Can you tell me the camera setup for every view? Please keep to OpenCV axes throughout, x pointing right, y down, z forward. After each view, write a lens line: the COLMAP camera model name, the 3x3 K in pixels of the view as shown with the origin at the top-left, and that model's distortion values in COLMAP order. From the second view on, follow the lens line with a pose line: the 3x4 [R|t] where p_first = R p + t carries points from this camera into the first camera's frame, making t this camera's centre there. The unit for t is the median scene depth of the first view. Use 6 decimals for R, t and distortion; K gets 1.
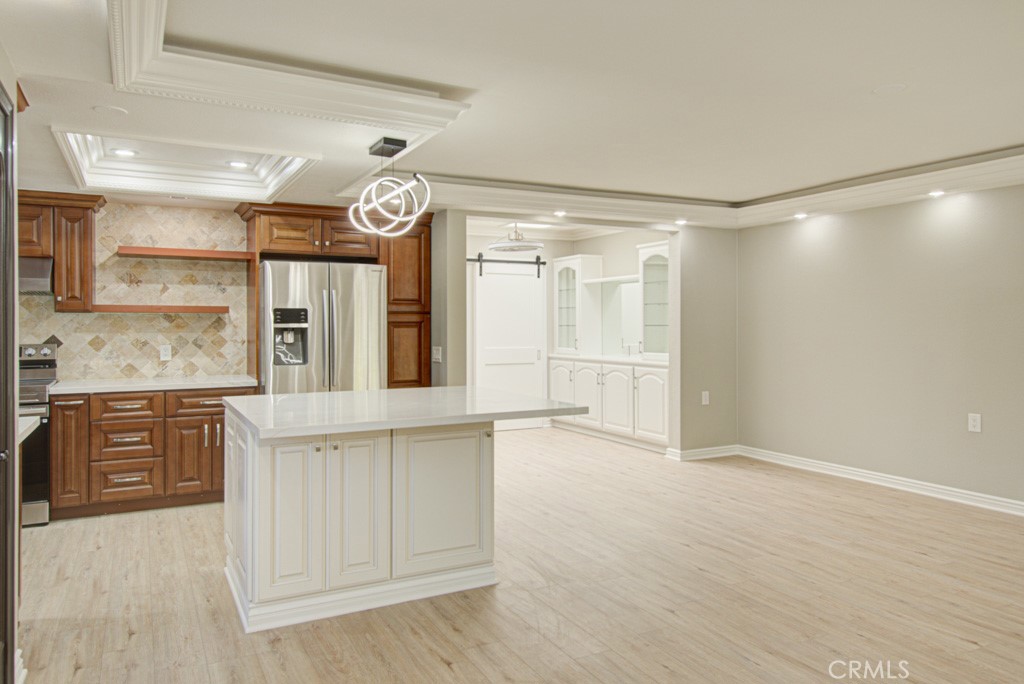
lens RADIAL K [[713.5, 0, 515.1], [0, 713.5, 320.7], [0, 0, 1]] dist [0.010061, 0.001252]
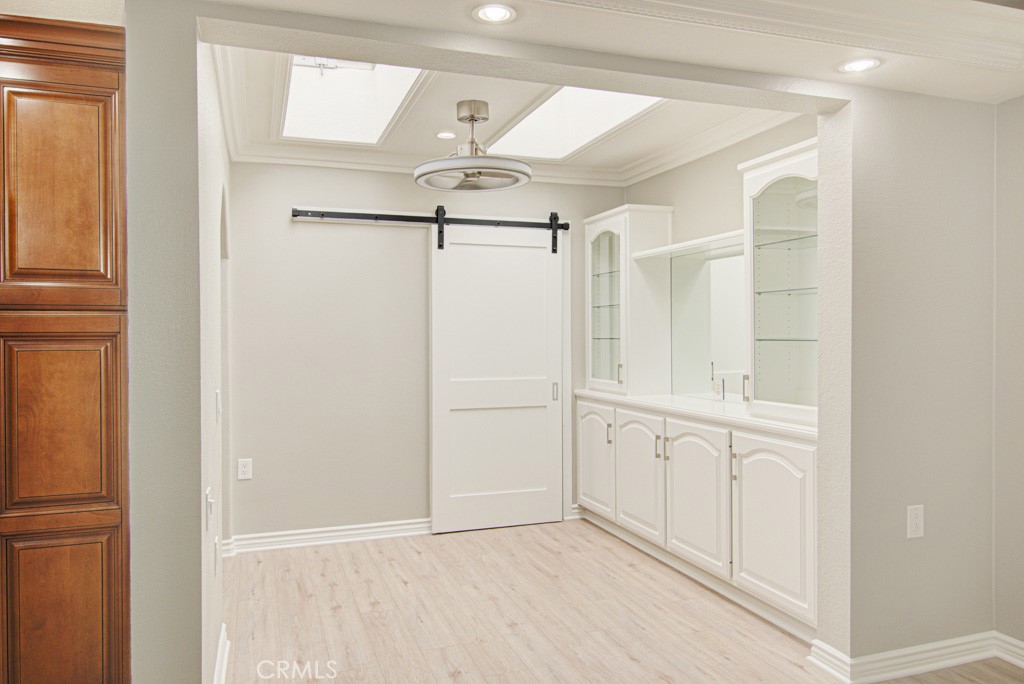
lens RADIAL K [[713.4, 0, 503.8], [0, 713.4, 341.0], [0, 0, 1]] dist [0.005482, -0.005644]
pose [[0.988289, -0.000781, -0.152591, 0.127148], [0.003014, 0.999892, 0.014400, 0.000829], [0.152563, -0.014691, 0.988185, 0.725644]]
